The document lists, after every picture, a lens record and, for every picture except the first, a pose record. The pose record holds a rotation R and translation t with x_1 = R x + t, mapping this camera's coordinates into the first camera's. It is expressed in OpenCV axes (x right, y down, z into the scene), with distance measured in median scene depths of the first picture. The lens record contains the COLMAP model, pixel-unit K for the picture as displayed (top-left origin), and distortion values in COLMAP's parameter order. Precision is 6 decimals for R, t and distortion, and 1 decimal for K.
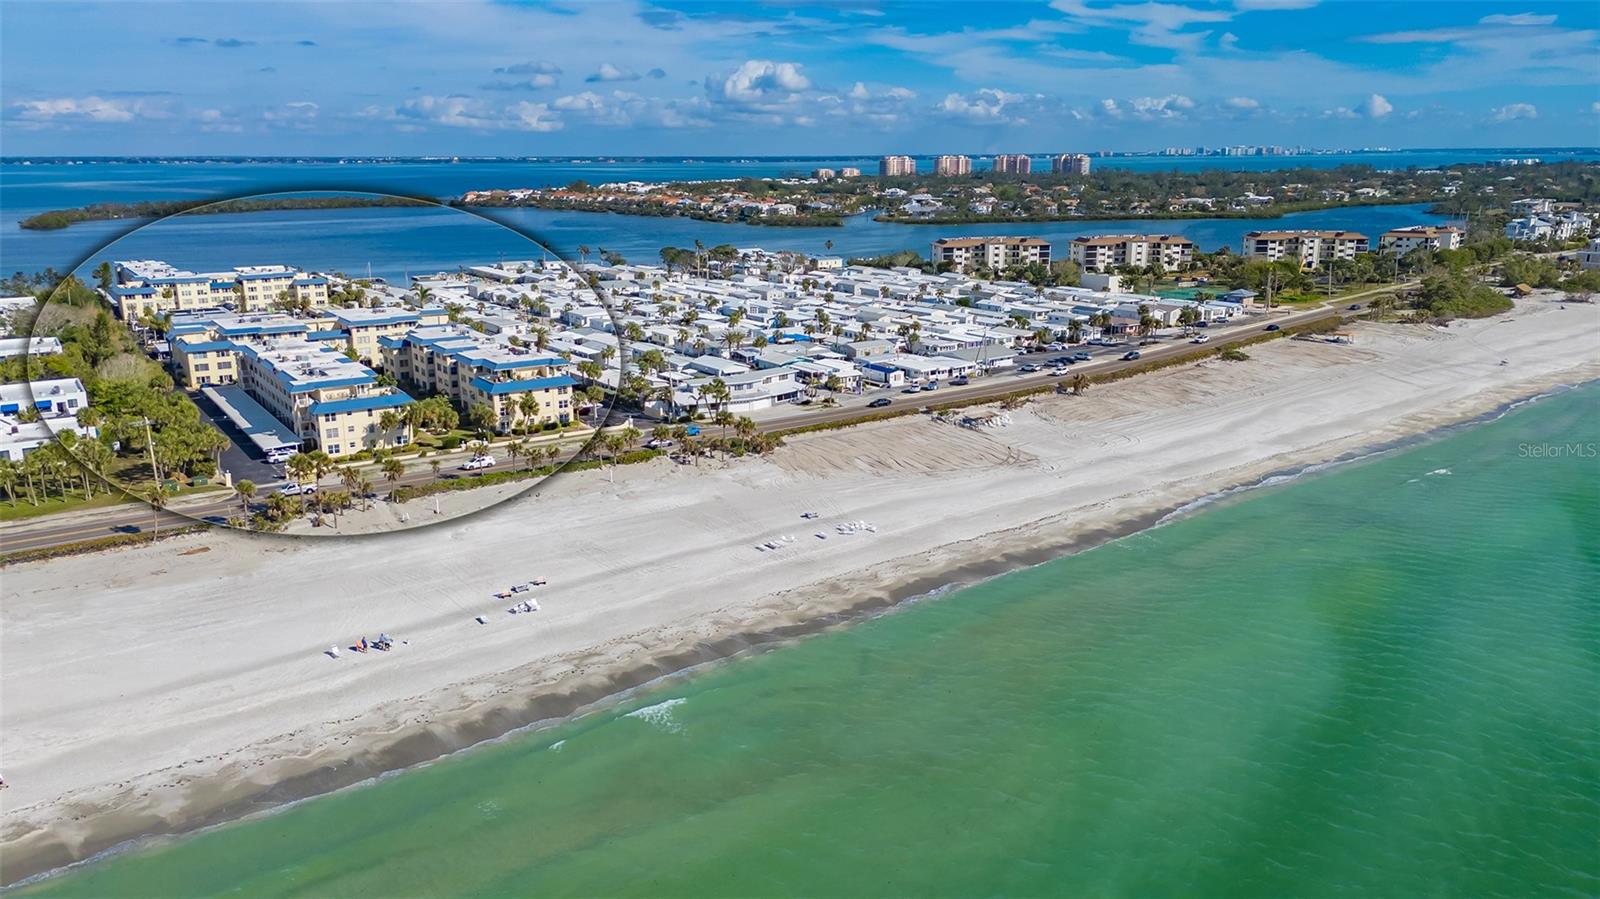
lens RADIAL K [[1167.6, 0, 797.7], [0, 1167.6, 458.1], [0, 0, 1]] dist [0.067334, -0.062299]
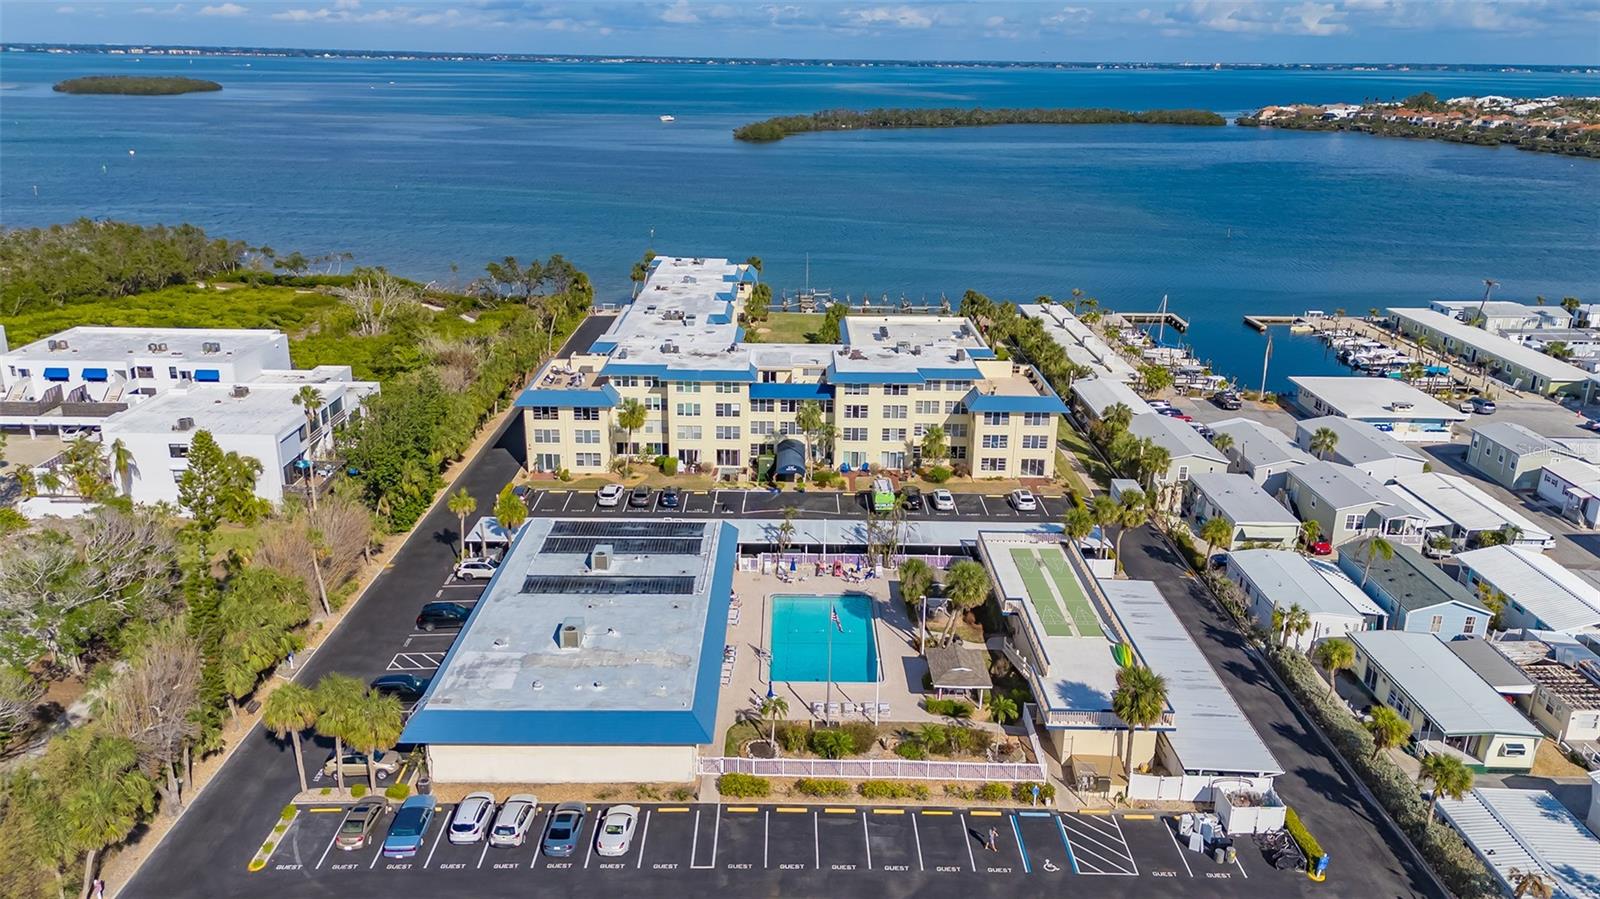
lens RADIAL K [[1170.7, 0, 796.7], [0, 1170.7, 444.6], [0, 0, 1]] dist [0.070611, -0.066947]
pose [[0.827269, 0.190458, -0.528537, -0.230412], [-0.157650, 0.981682, 0.106994, -0.132060], [0.539233, -0.005189, 0.842141, 0.552489]]
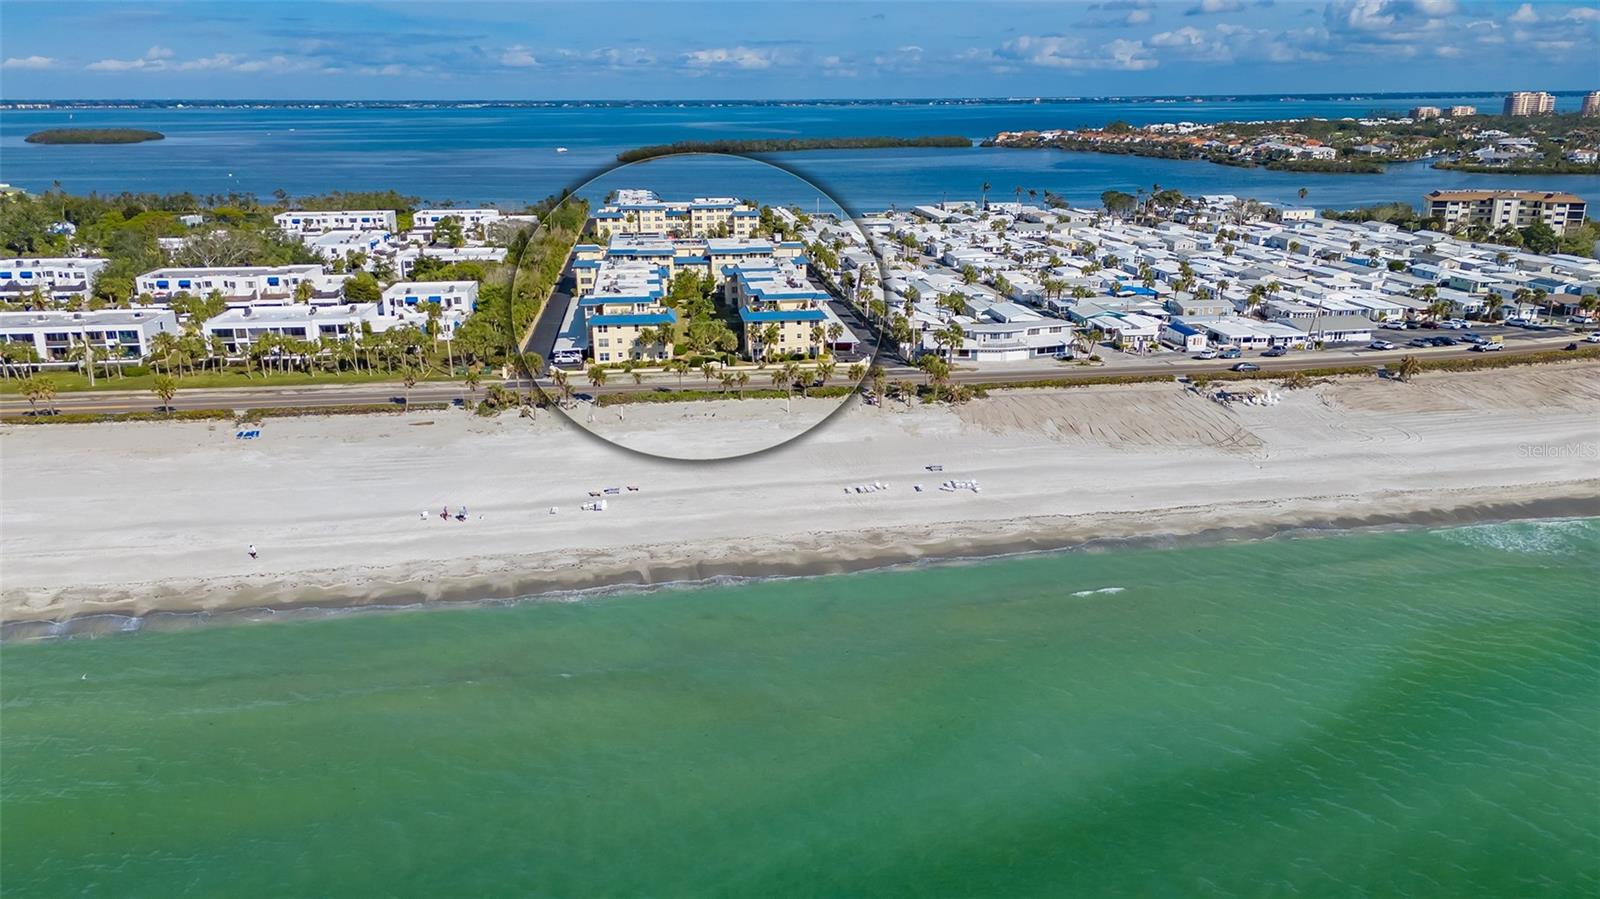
lens RADIAL K [[1167.6, 0, 797.7], [0, 1167.6, 458.1], [0, 0, 1]] dist [0.067334, -0.062299]
pose [[0.889537, 0.134033, -0.436759, 0.114680], [-0.113439, 0.990857, 0.073036, -0.005889], [0.442555, -0.015423, 0.896609, 0.023945]]
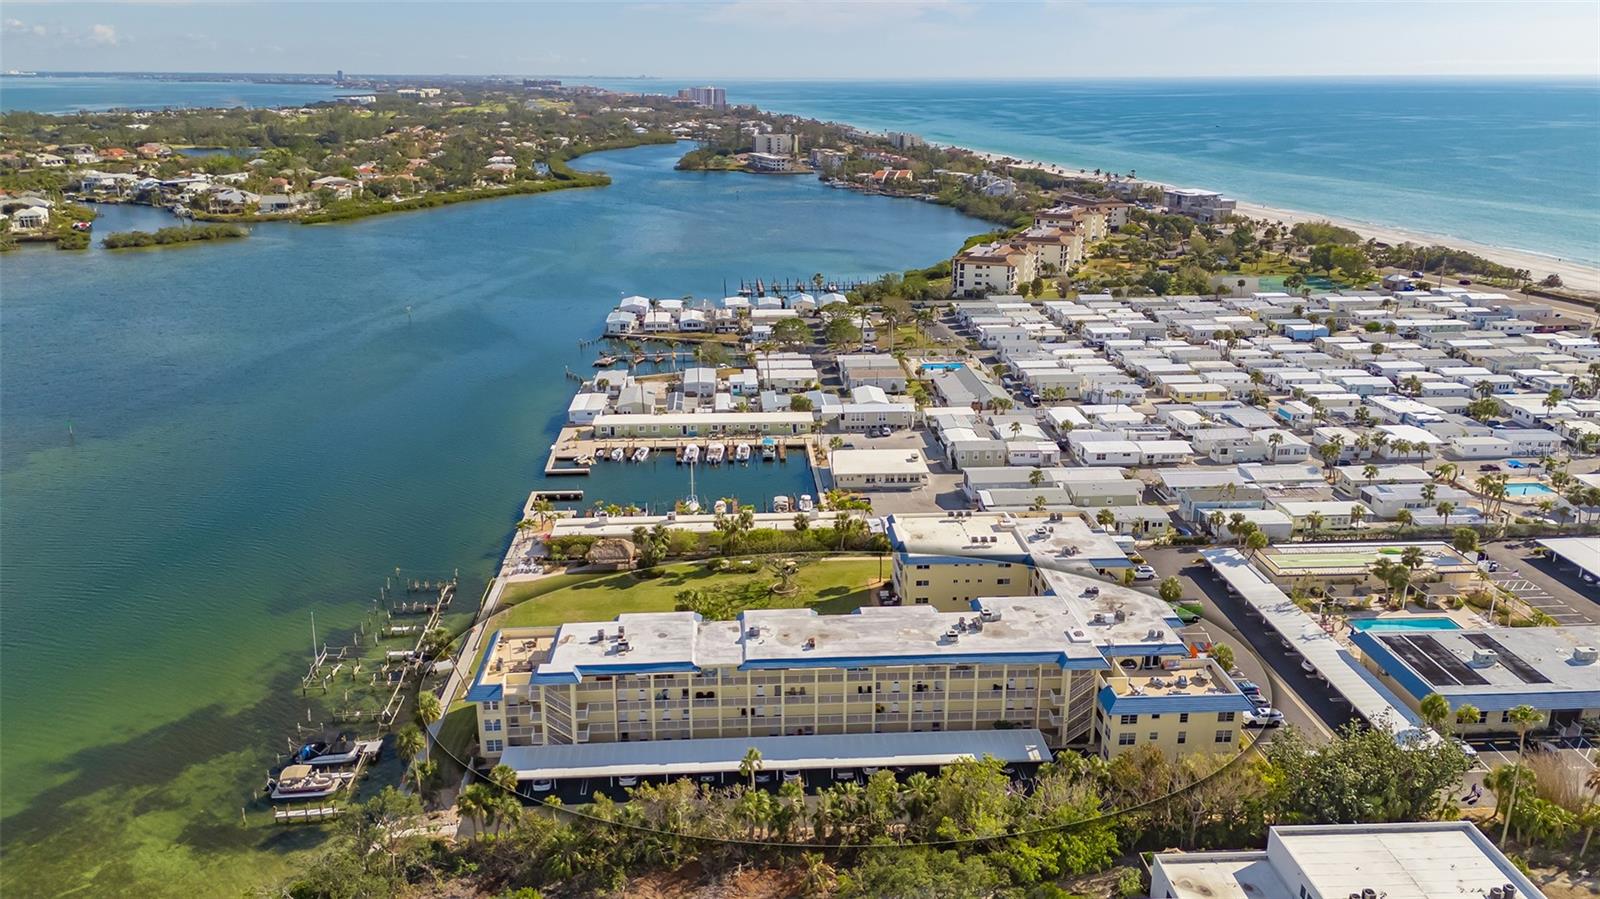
lens RADIAL K [[1154.9, 0, 798.1], [0, 1154.9, 471.4], [0, 0, 1]] dist [0.096037, -0.112653]
pose [[0.512493, -0.269514, 0.815300, -0.683168], [0.212083, 0.959781, 0.183961, -0.226589], [-0.832089, 0.078632, 0.549040, 0.676417]]
